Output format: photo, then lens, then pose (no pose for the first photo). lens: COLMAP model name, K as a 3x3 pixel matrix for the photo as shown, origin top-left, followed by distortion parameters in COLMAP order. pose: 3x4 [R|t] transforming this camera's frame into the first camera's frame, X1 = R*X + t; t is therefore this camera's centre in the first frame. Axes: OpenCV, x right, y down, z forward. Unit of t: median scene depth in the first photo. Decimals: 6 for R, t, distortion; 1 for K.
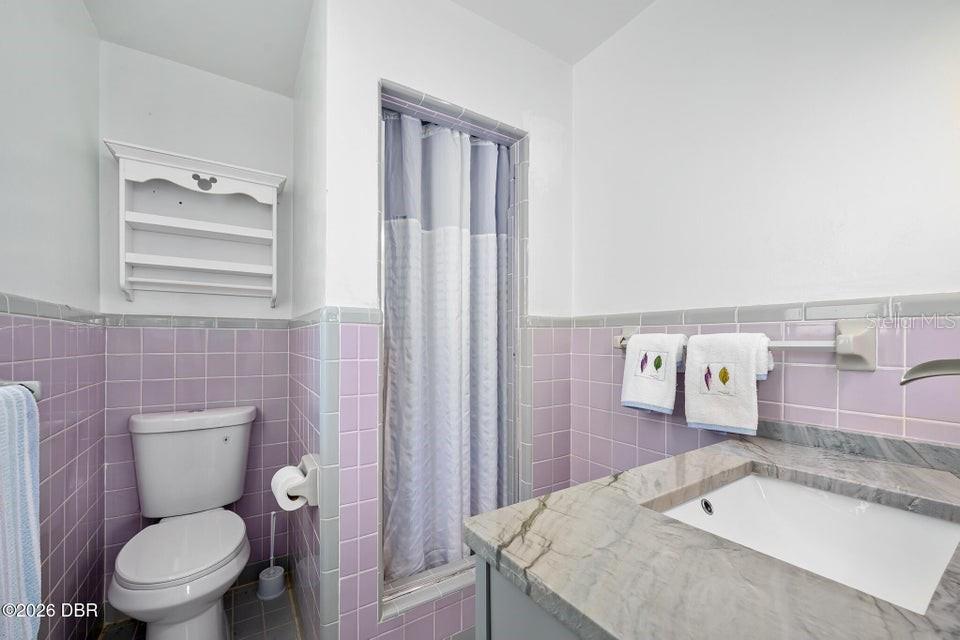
lens RADIAL K [[391.0, 0, 482.1], [0, 391.0, 341.3], [0, 0, 1]] dist [0.000410, 0.000055]
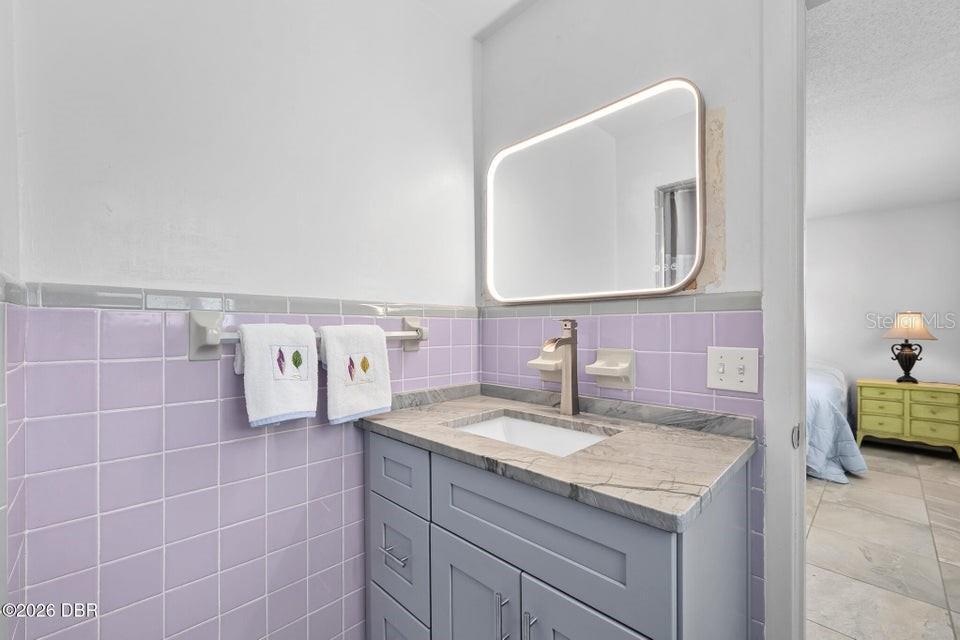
lens RADIAL K [[401.2, 0, 468.1], [0, 401.2, 329.7], [0, 0, 1]] dist [0.002220, 0.000547]
pose [[-0.197353, -0.004999, 0.980320, -0.513631], [0.001829, 0.999983, 0.005467, -0.012757], [-0.980331, 0.002872, -0.197341, 0.938393]]
